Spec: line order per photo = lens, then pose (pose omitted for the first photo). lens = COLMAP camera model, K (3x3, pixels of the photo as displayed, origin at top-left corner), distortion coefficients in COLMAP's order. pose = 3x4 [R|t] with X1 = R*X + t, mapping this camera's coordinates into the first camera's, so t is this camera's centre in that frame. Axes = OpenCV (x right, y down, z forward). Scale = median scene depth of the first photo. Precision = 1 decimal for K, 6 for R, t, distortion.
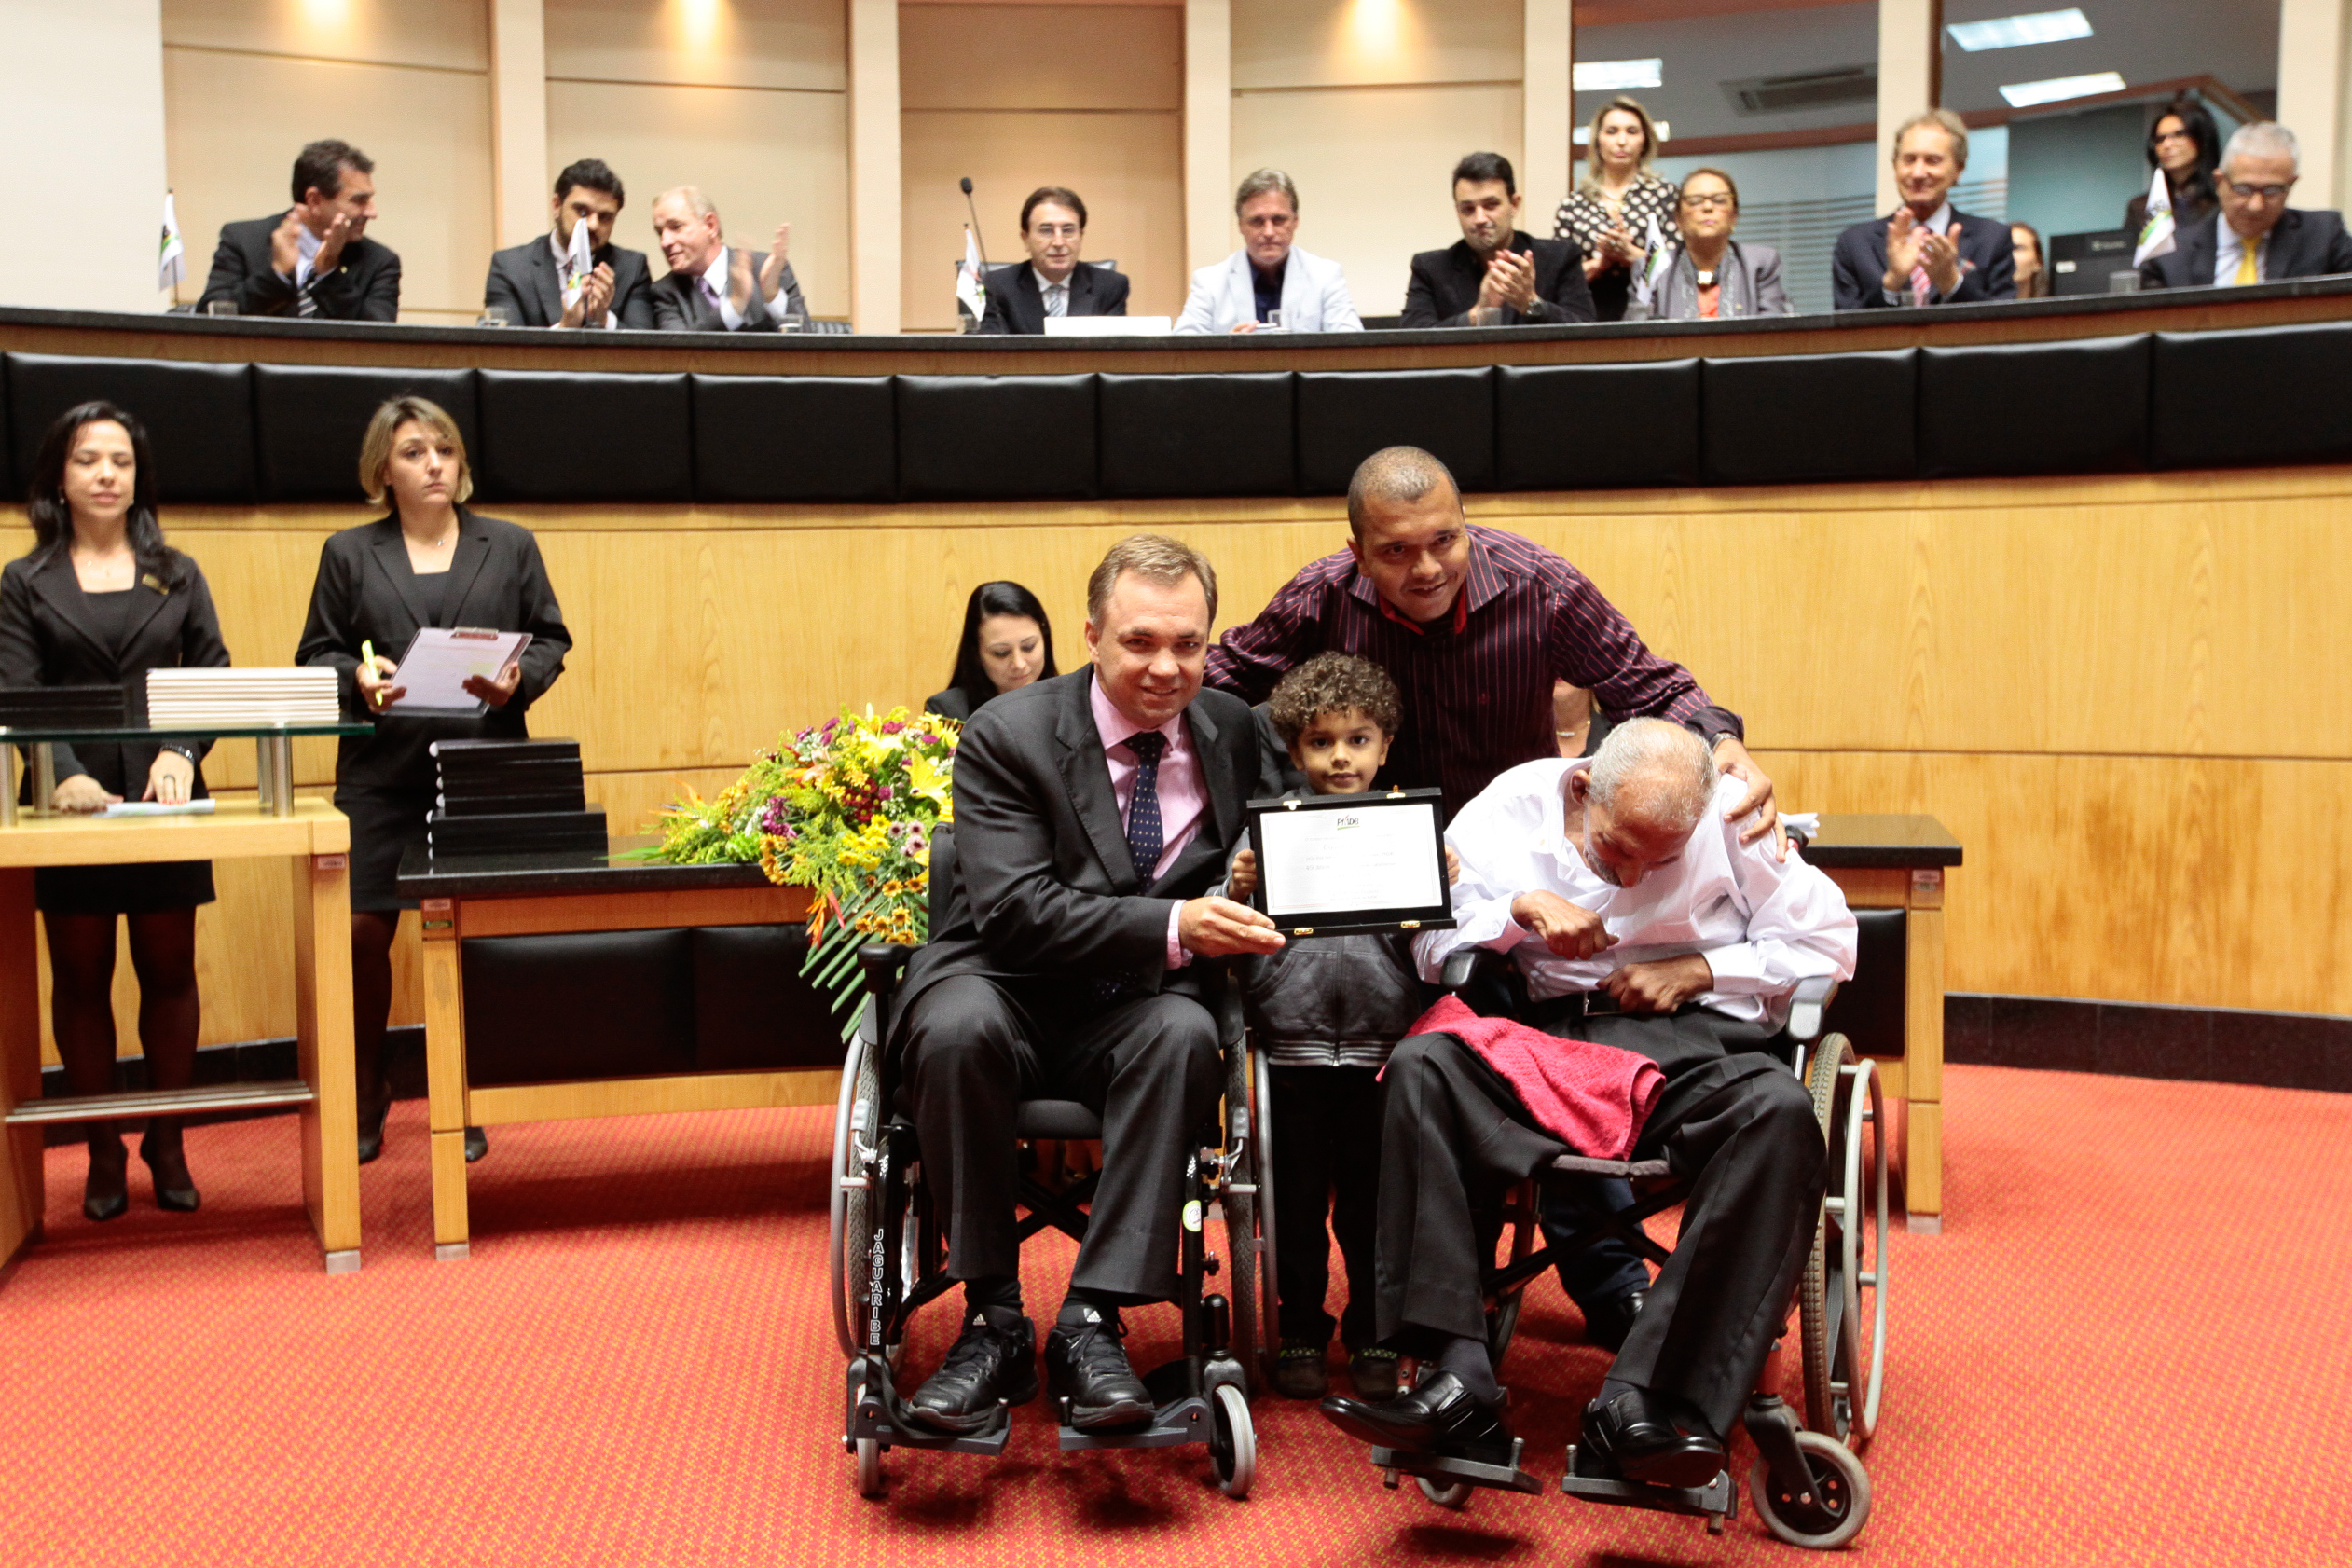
lens RADIAL K [[2395.3, 0, 1135.2], [0, 2395.3, 797.0], [0, 0, 1]] dist [-0.019197, 0.172728]
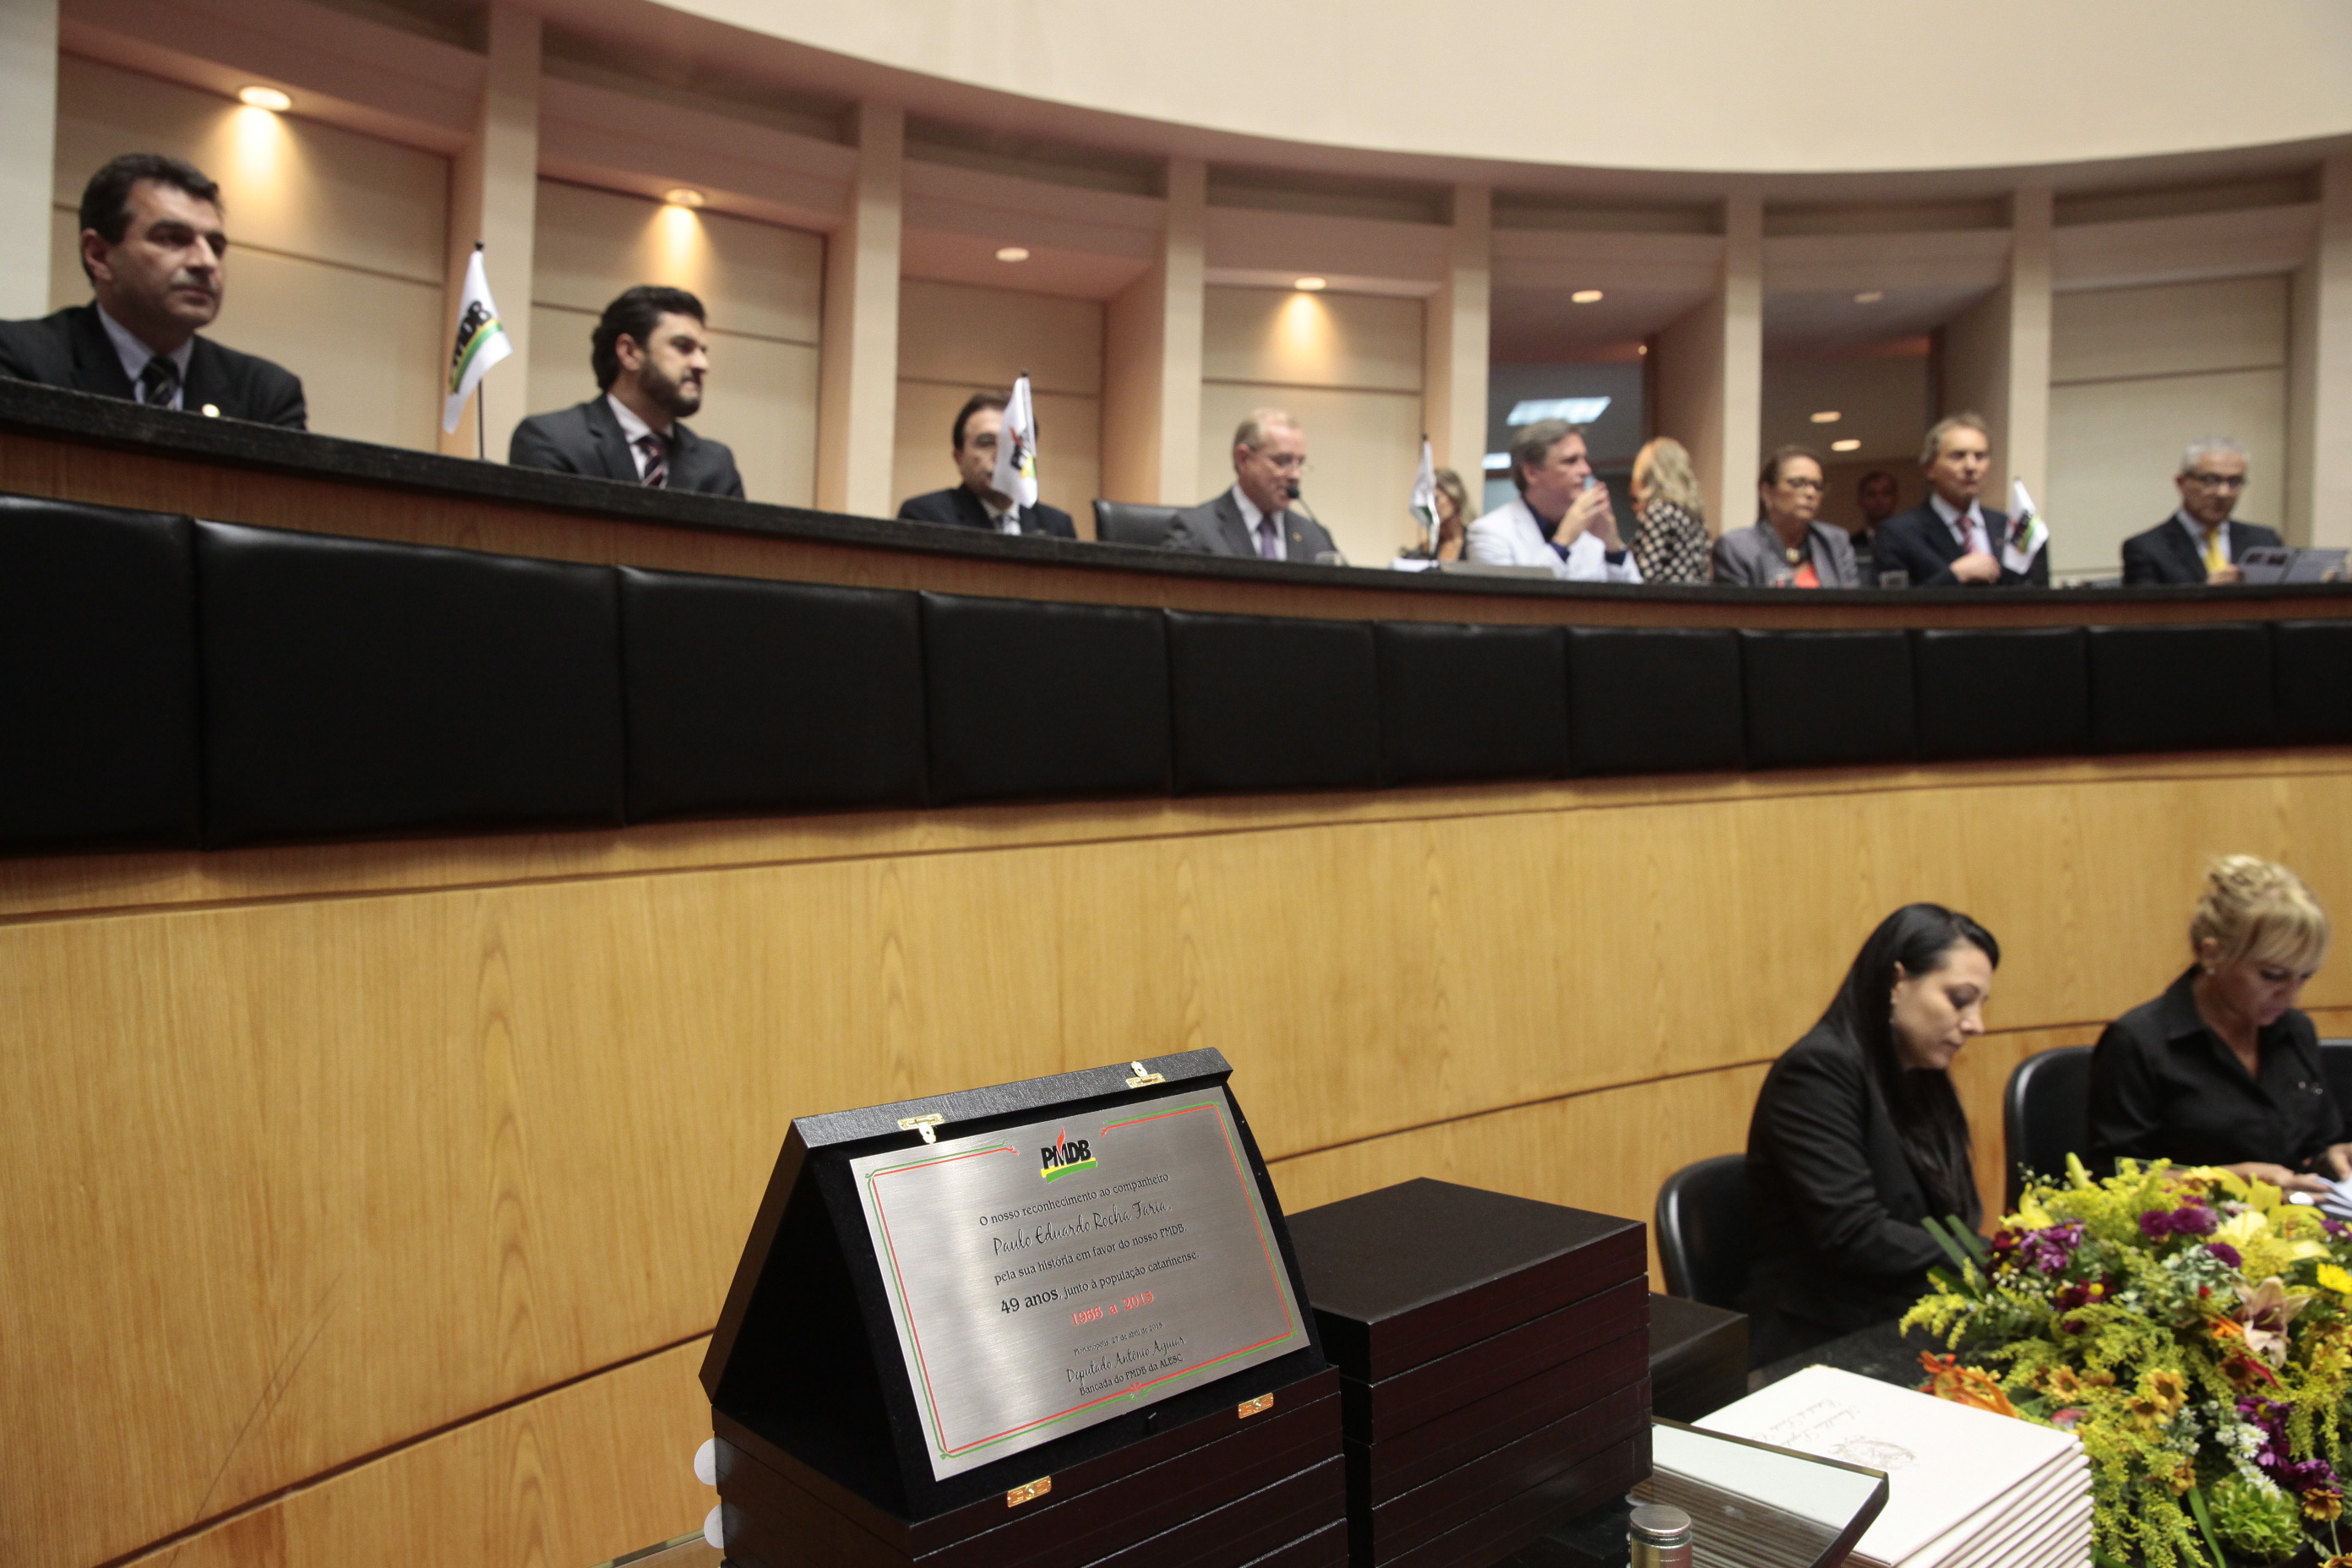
lens RADIAL K [[1584.9, 0, 1176.0], [0, 1584.9, 784.0], [0, 0, 1]] dist [-0.114563, 0.082172]
pose [[0.913480, -0.020038, 0.406390, -0.383300], [0.060545, 0.994361, -0.087063, -0.091165], [-0.402354, 0.104135, 0.909542, 0.616313]]
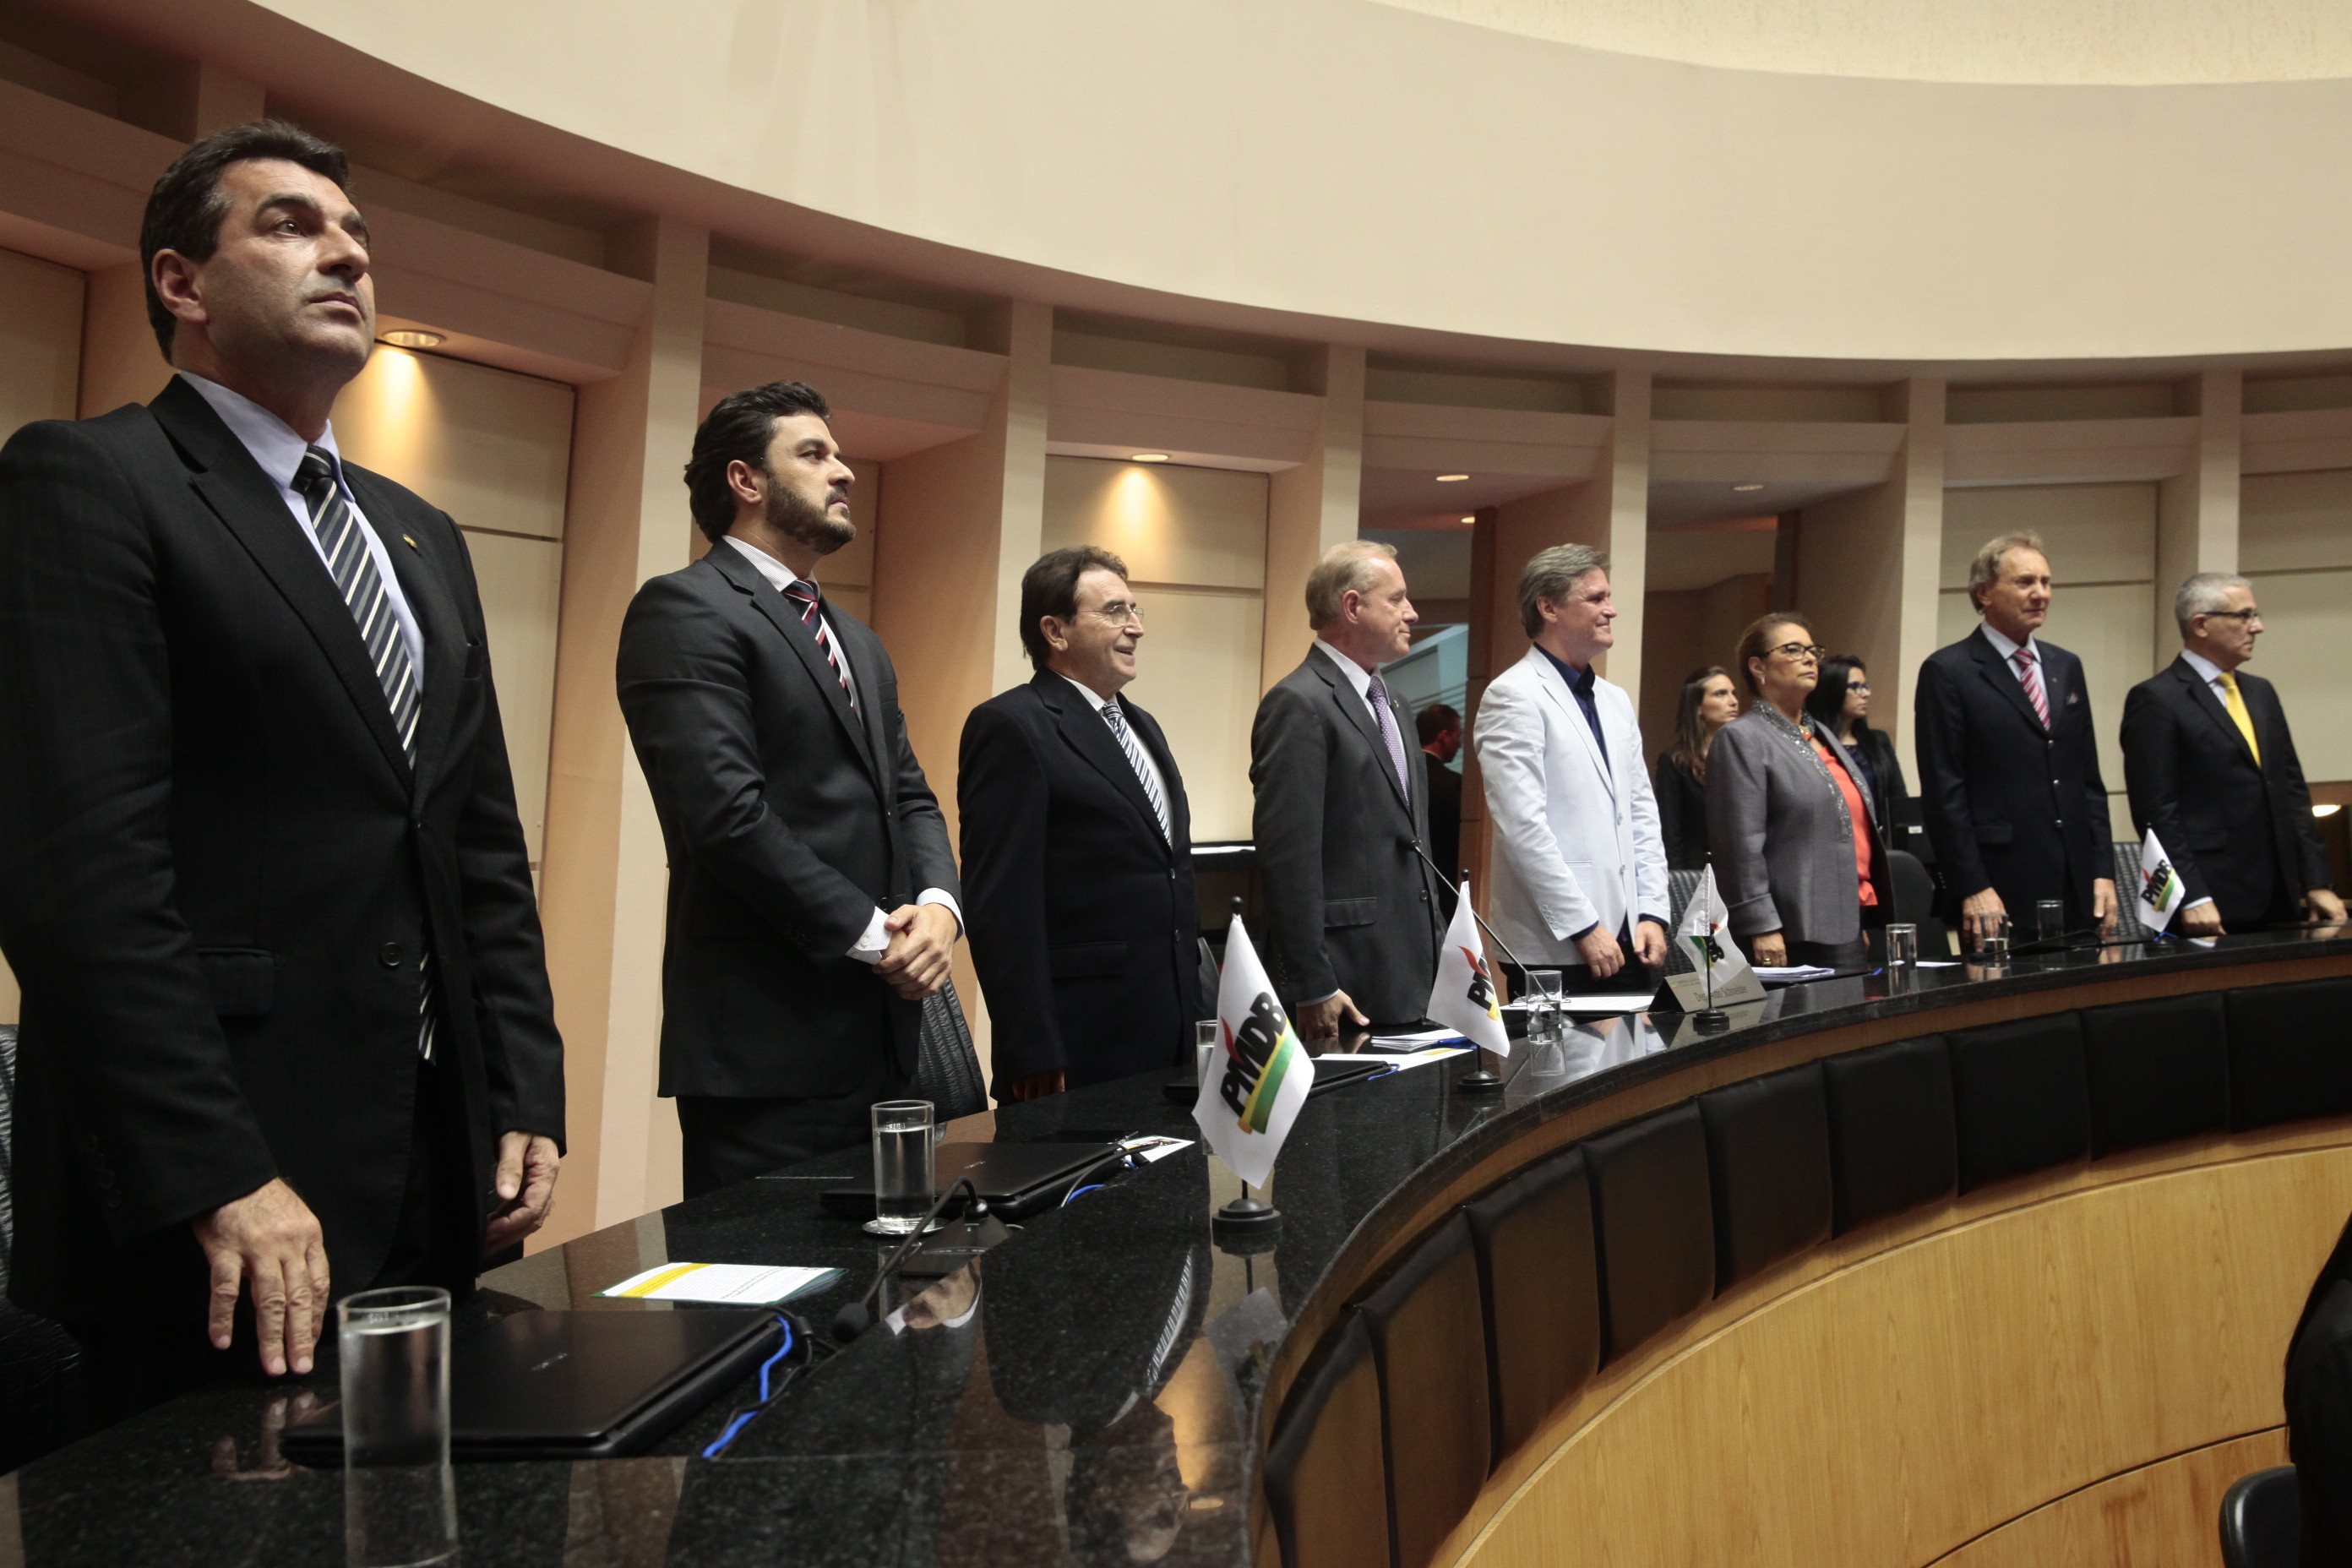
lens RADIAL K [[2068.6, 0, 1176.0], [0, 2068.6, 784.0], [0, 0, 1]] dist [-0.011221, -0.005051]
pose [[0.736429, 0.002597, 0.676510, -0.606674], [0.098248, 0.988981, -0.110746, -0.225010], [-0.669343, 0.148022, 0.728059, 0.728584]]
